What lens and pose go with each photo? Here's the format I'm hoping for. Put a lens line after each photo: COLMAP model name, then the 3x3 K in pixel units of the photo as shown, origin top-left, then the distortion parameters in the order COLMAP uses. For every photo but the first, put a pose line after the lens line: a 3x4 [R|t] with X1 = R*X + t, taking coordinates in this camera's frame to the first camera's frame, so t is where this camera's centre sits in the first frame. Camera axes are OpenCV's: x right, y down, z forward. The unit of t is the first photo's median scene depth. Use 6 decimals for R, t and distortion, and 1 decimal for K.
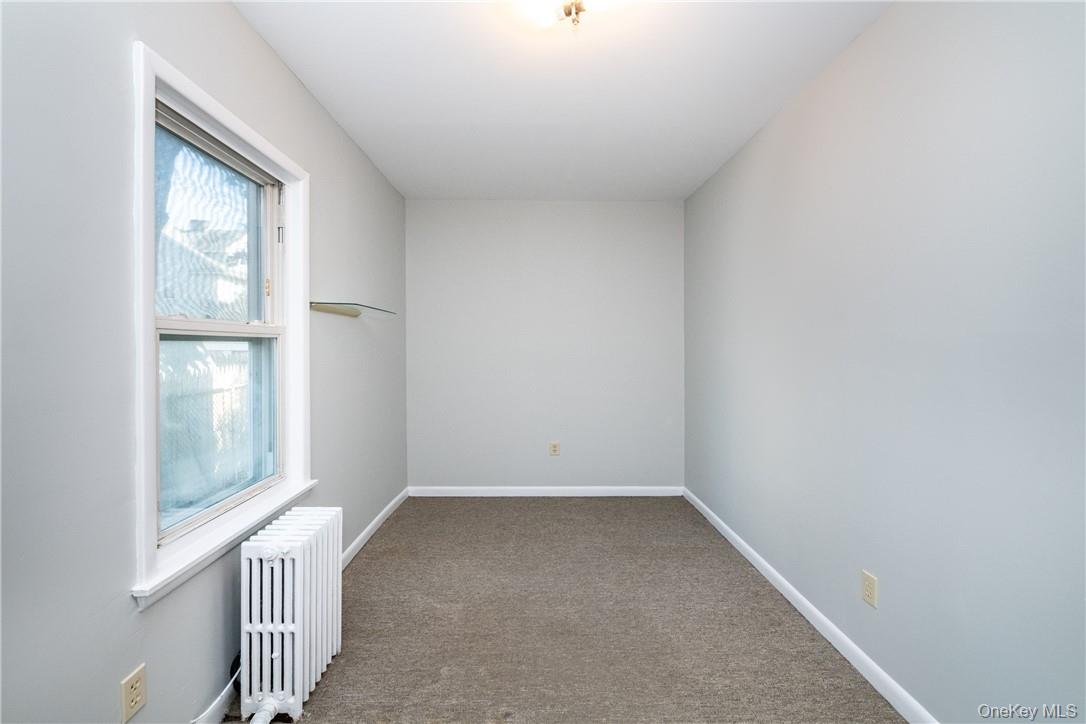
lens RADIAL K [[434.9, 0, 543.4], [0, 434.9, 351.2], [0, 0, 1]] dist [-0.001791, -0.000093]
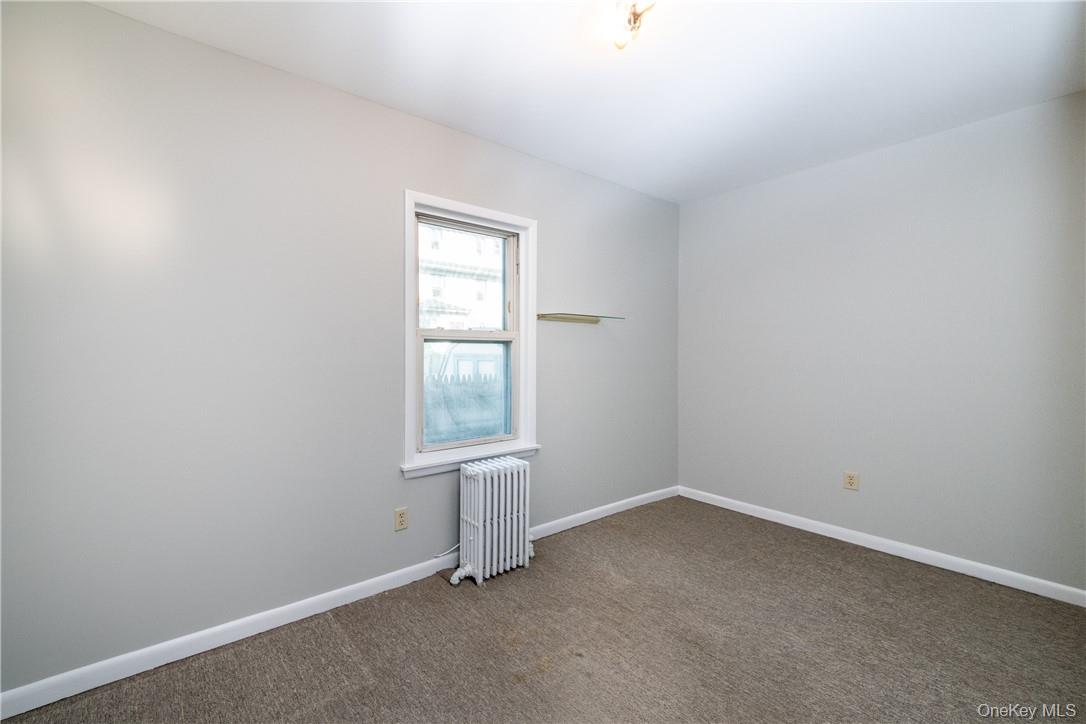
lens RADIAL K [[472.2, 0, 542.1], [0, 472.2, 361.0], [0, 0, 1]] dist [0.003253, -0.000023]
pose [[0.618322, 0.011489, -0.785841, 0.491866], [-0.012379, 0.999911, 0.004878, 0.020545], [0.785828, 0.006712, 0.618409, 0.070048]]
